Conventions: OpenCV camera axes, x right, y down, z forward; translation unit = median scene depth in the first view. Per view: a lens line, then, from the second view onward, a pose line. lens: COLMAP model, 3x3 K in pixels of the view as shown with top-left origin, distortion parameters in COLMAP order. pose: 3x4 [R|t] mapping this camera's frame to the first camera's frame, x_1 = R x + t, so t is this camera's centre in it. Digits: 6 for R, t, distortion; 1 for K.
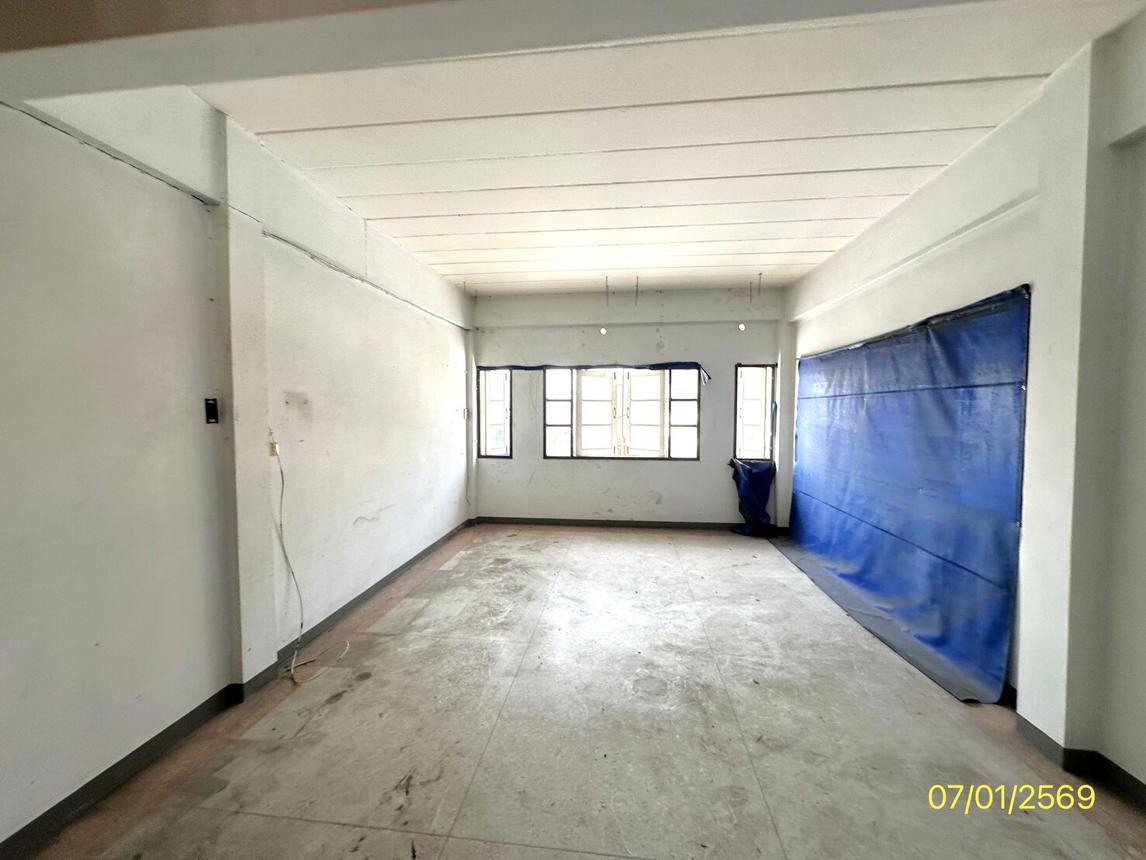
lens RADIAL K [[463.2, 0, 574.5], [0, 463.2, 432.1], [0, 0, 1]] dist [0.009933, -0.000288]
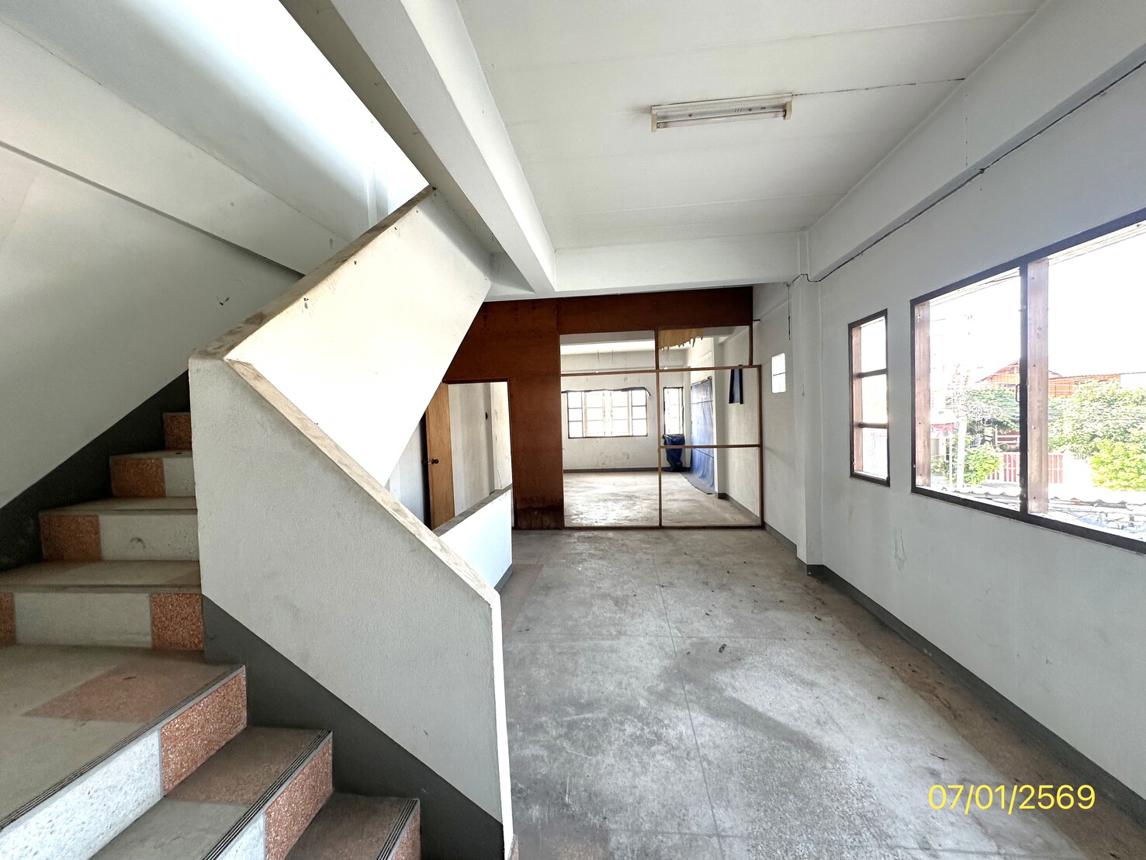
lens RADIAL K [[463.2, 0, 572.1], [0, 463.2, 432.5], [0, 0, 1]] dist [0.009933, -0.000288]
pose [[0.999331, -0.036500, -0.002241, -0.074826], [0.036480, 0.999297, -0.008597, 0.079238], [0.002553, 0.008510, 0.999961, -1.548602]]
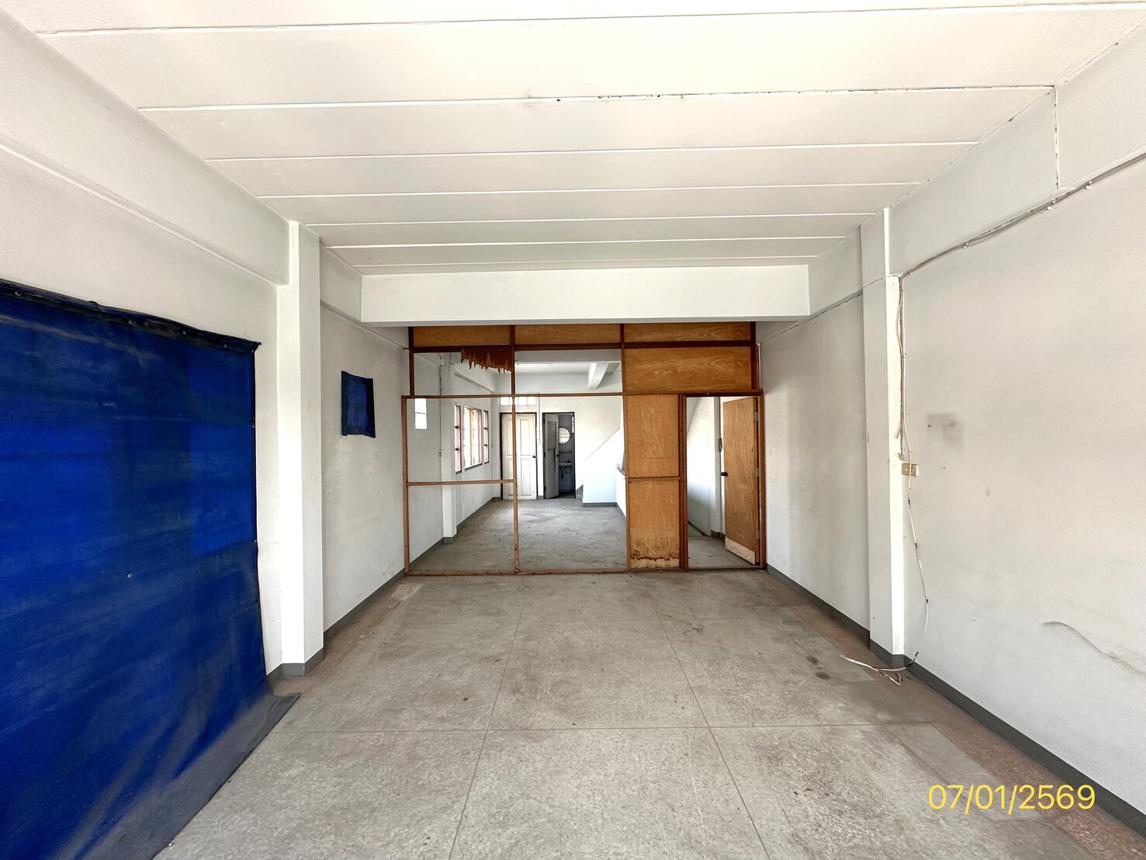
lens RADIAL K [[463.2, 0, 569.6], [0, 463.2, 431.3], [0, 0, 1]] dist [0.009933, -0.000288]
pose [[-0.994655, 0.016316, -0.101961, 0.211467], [0.012285, 0.999123, 0.040035, -0.090690], [0.102525, 0.038568, -0.993982, 1.710859]]
